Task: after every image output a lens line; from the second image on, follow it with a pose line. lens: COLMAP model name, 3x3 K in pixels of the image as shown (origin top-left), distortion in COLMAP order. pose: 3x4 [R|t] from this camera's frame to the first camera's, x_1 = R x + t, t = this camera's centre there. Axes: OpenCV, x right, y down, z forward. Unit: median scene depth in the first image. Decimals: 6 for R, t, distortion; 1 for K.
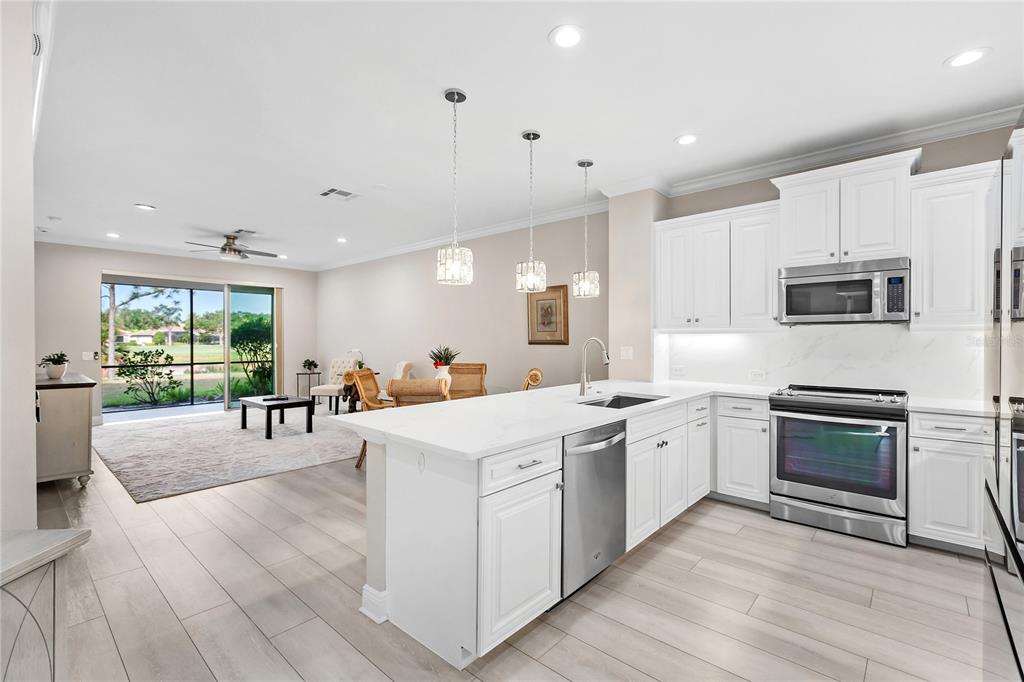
lens RADIAL K [[460.8, 0, 514.1], [0, 460.8, 339.6], [0, 0, 1]] dist [-0.003491, -0.000167]
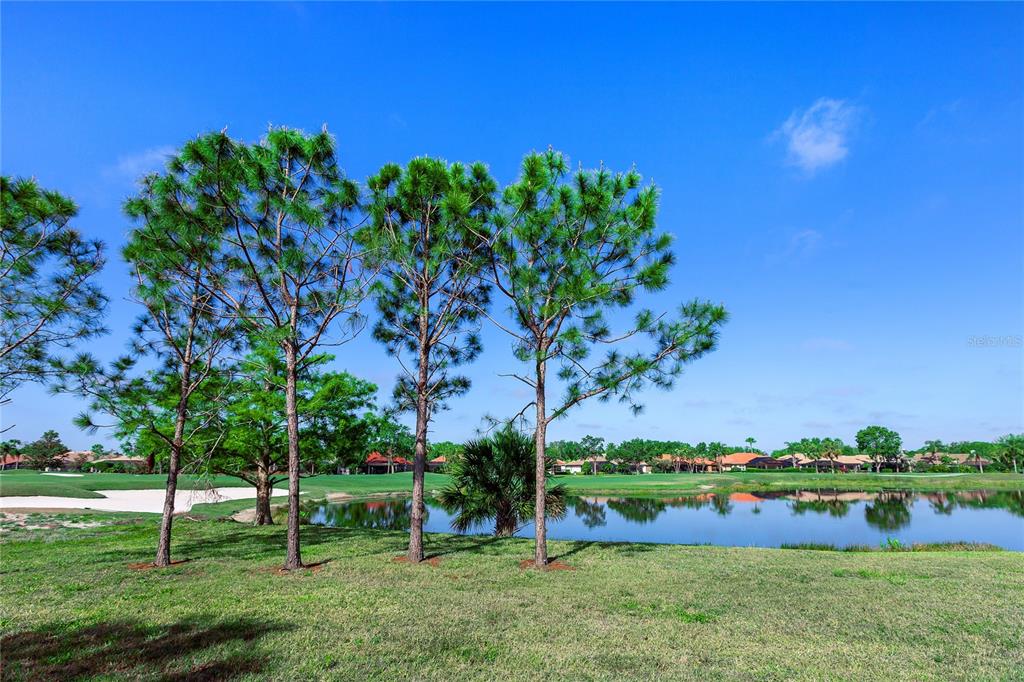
lens RADIAL K [[460.8, 0, 513.6], [0, 460.8, 342.4], [0, 0, 1]] dist [-0.003491, -0.000167]
pose [[0.694193, -0.193342, -0.693336, -0.498804], [0.005312, 0.964599, -0.263668, -0.018865], [0.719769, 0.179353, 0.670645, 0.591080]]
